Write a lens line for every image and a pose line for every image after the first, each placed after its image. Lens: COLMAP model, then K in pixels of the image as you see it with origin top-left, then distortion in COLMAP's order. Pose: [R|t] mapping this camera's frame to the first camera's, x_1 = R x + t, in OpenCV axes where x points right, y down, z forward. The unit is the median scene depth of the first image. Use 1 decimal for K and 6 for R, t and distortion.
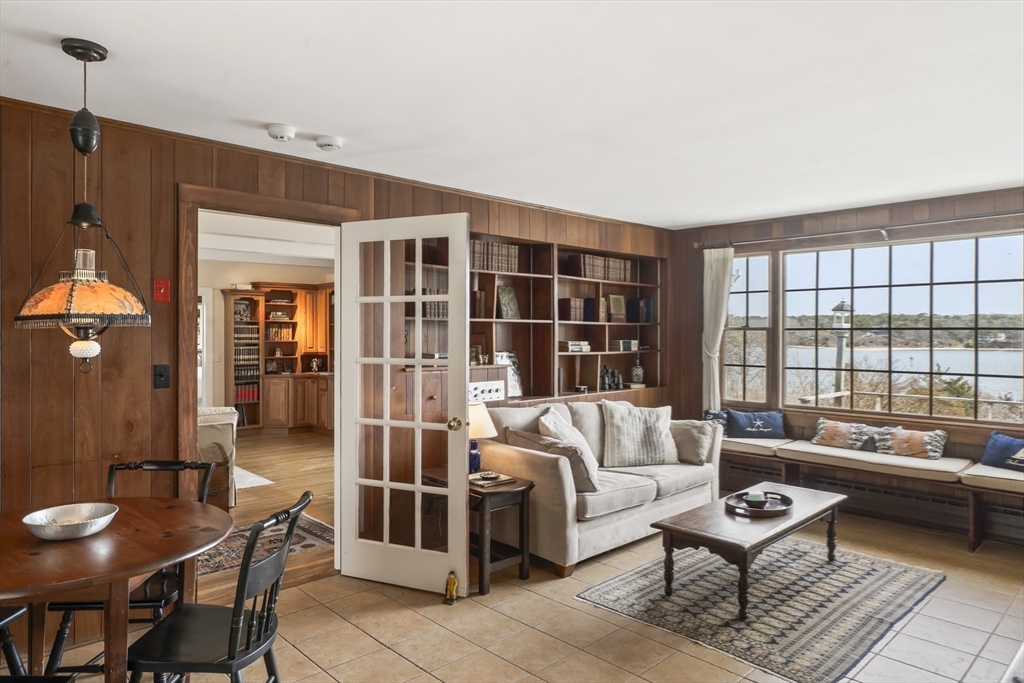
lens RADIAL K [[650.9, 0, 516.3], [0, 650.9, 335.5], [0, 0, 1]] dist [0.006152, 0.005662]
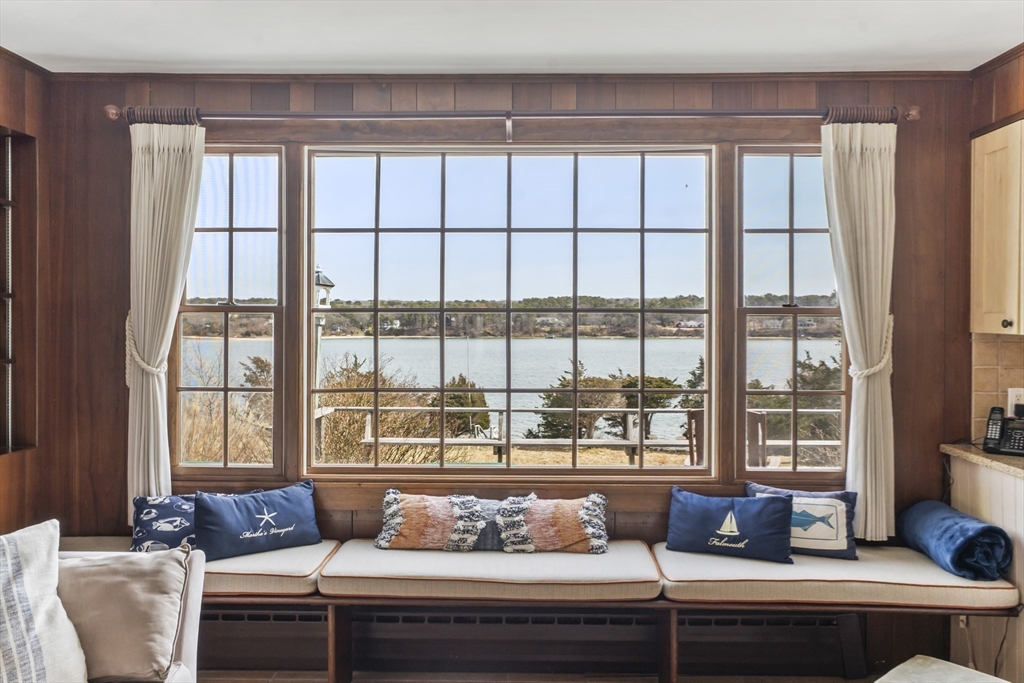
lens RADIAL K [[832.6, 0, 511.7], [0, 832.6, 325.3], [0, 0, 1]] dist [-0.020534, 0.042907]
pose [[0.712520, -0.004906, 0.701635, 0.092969], [0.003178, 0.999988, 0.003765, -0.000860], [-0.701645, -0.000452, 0.712527, 0.494217]]
